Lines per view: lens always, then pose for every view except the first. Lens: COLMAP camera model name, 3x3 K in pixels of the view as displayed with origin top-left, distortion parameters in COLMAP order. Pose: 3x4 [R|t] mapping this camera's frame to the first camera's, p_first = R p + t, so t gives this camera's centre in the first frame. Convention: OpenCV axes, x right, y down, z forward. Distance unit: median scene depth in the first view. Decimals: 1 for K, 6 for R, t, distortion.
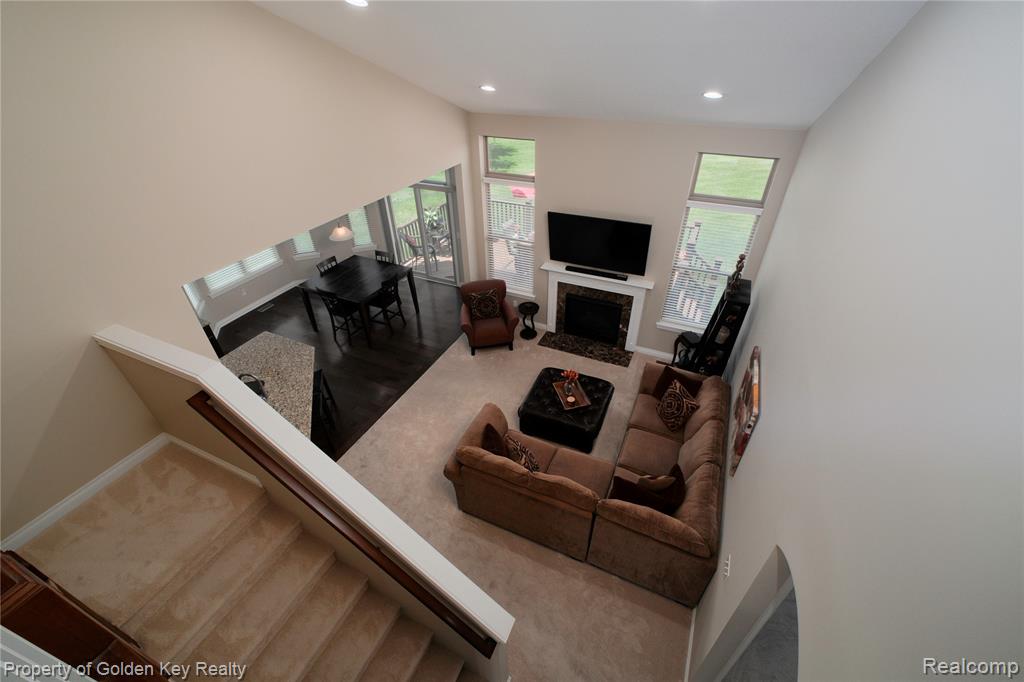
lens RADIAL K [[440.3, 0, 512.0], [0, 440.3, 341.0], [0, 0, 1]] dist [0.000219, 0.000021]
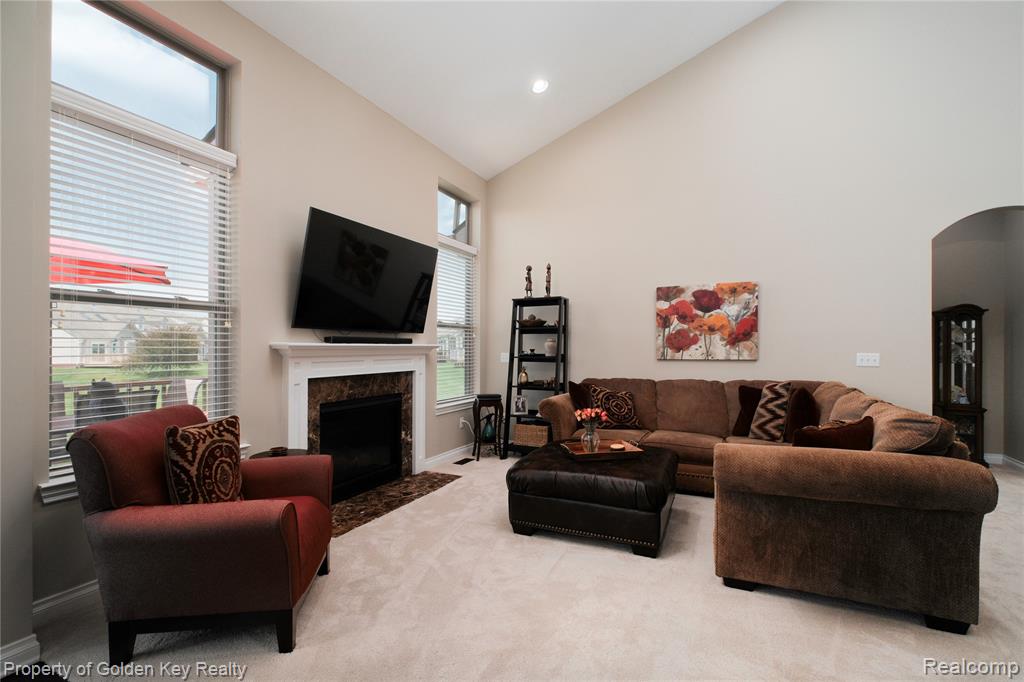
lens RADIAL K [[445.2, 0, 513.5], [0, 445.2, 352.7], [0, 0, 1]] dist [-0.016275, -0.000127]
pose [[0.016371, 0.008087, 0.999833, -0.346951], [0.574343, 0.818458, -0.016025, -0.029358], [-0.818451, 0.574510, 0.008754, 0.812718]]
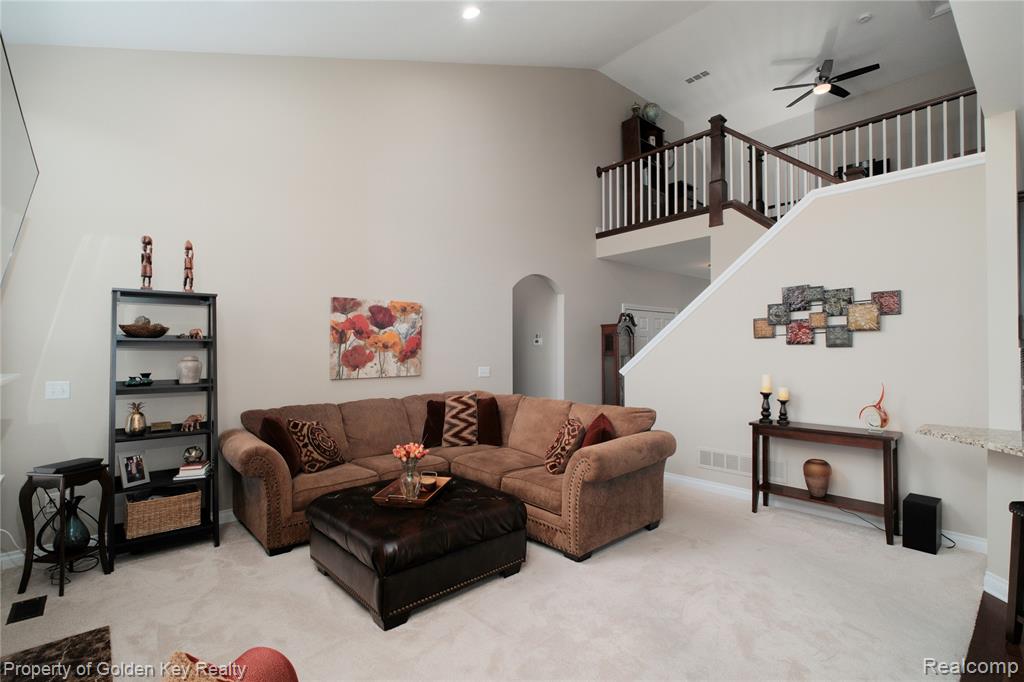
lens RADIAL K [[486.4, 0, 512.0], [0, 486.4, 341.0], [0, 0, 1]] dist [0.035053, -0.019724]
pose [[-0.919011, 0.026233, 0.393359, -0.146897], [0.239978, 0.828850, 0.505389, -0.216119], [-0.312778, 0.558855, -0.768018, 1.037156]]
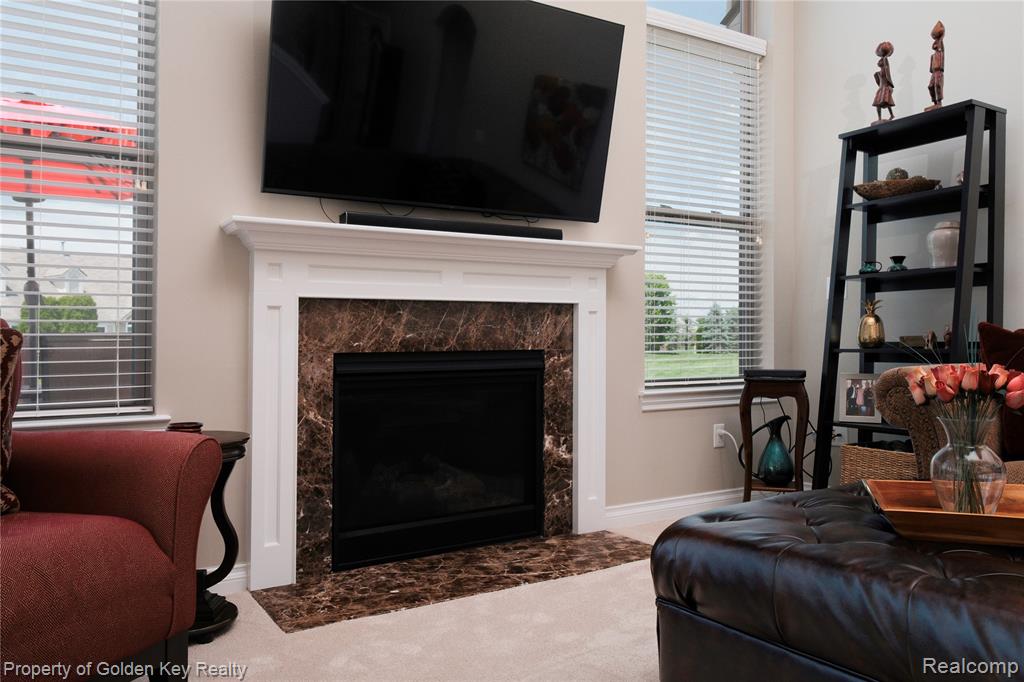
lens RADIAL K [[762.7, 0, 512.0], [0, 762.7, 341.0], [0, 0, 1]] dist [-0.004064, -0.003659]
pose [[0.555400, 0.015176, 0.831445, -0.154509], [0.475074, 0.814822, -0.332219, 0.060024], [-0.682522, 0.579512, 0.445343, 0.773262]]
